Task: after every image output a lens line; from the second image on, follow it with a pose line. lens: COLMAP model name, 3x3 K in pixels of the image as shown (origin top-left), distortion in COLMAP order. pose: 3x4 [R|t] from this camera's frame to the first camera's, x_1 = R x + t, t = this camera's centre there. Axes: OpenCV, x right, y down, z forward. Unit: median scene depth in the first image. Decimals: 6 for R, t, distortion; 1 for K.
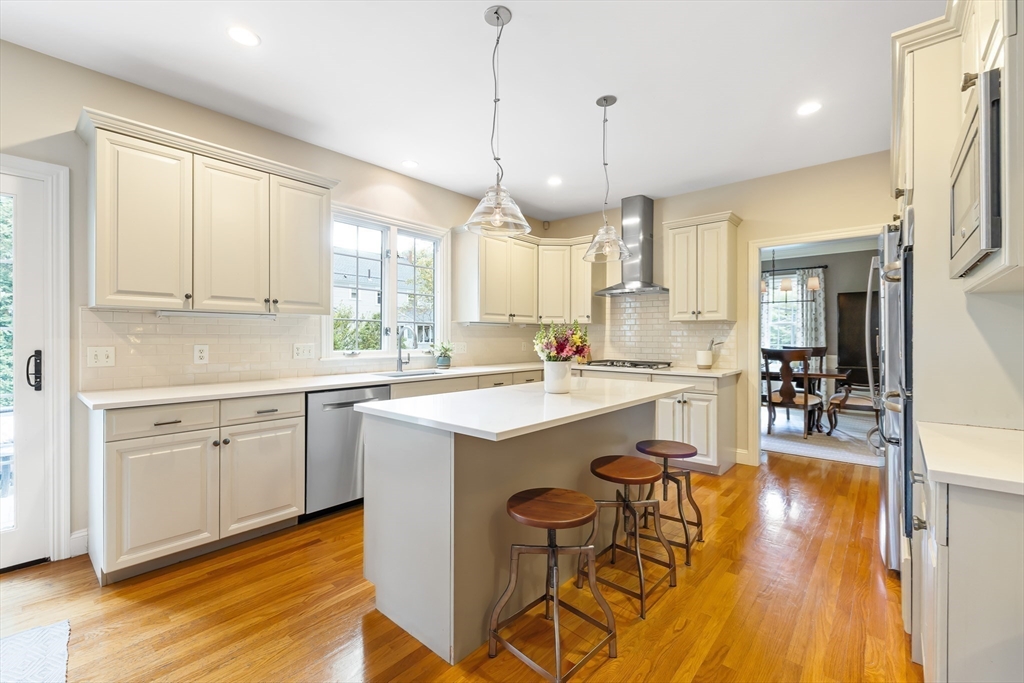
lens RADIAL K [[432.5, 0, 509.9], [0, 432.5, 340.5], [0, 0, 1]] dist [-0.000576, -0.000247]
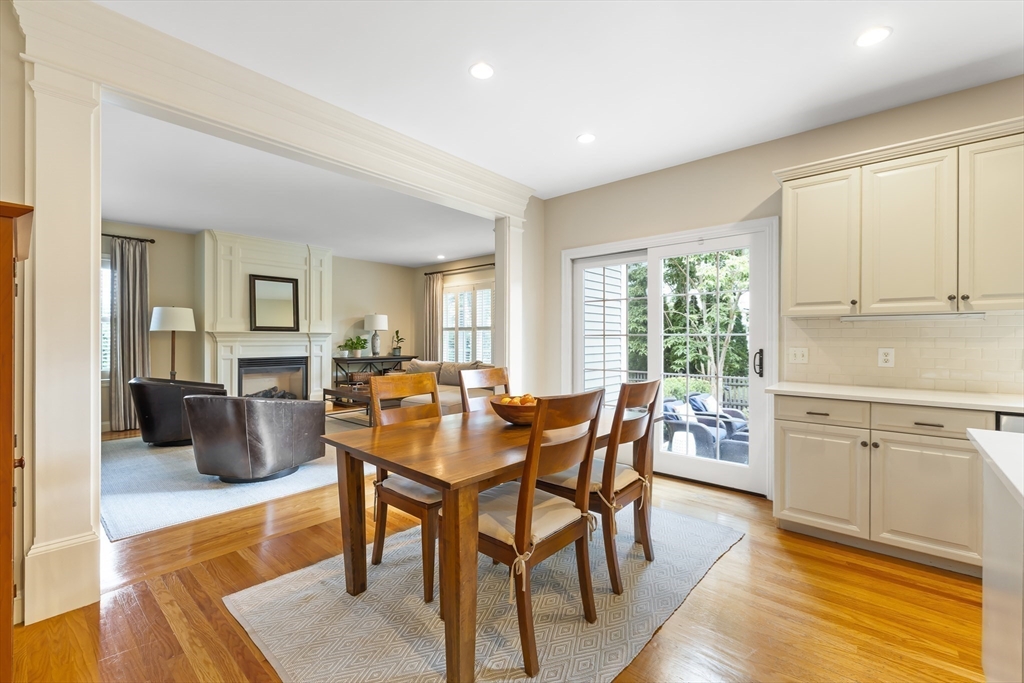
lens RADIAL K [[432.5, 0, 509.9], [0, 432.5, 340.5], [0, 0, 1]] dist [-0.000576, -0.000247]
pose [[-0.004827, 0.003395, -0.999983, 0.358120], [-0.008840, 0.999955, 0.003438, -0.003696], [0.999949, 0.008857, -0.004797, 0.165309]]
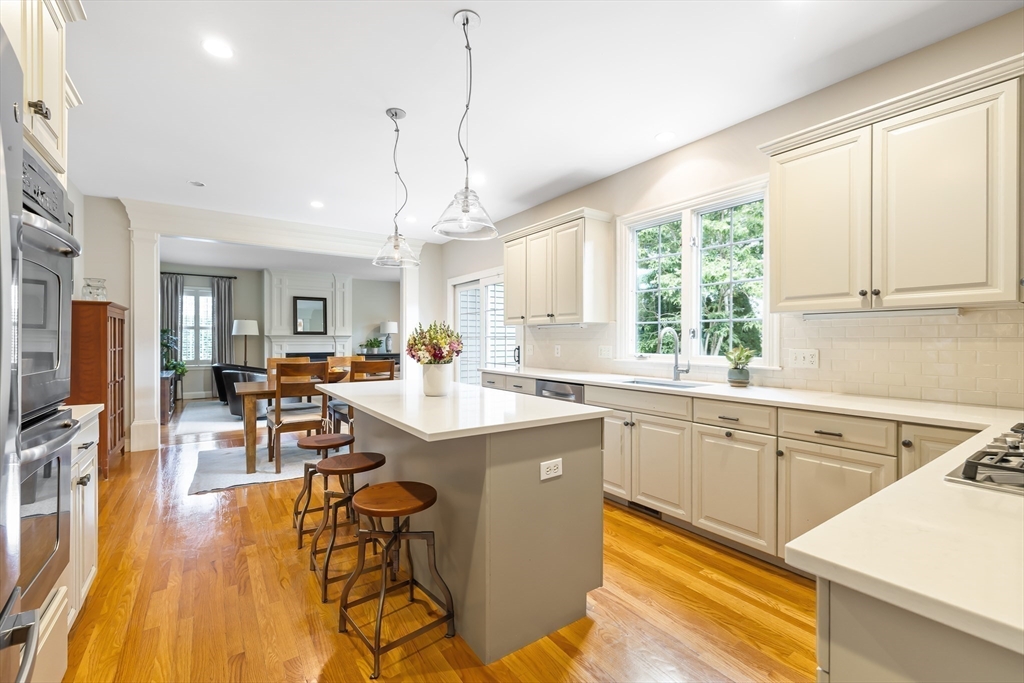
lens RADIAL K [[437.1, 0, 507.5], [0, 437.1, 344.6], [0, 0, 1]] dist [-0.001116, -0.000246]
pose [[-0.250573, 0.009697, -0.968049, 1.118237], [-0.007713, 0.999898, 0.012012, -0.011960], [0.968067, 0.010476, -0.250473, 1.512249]]
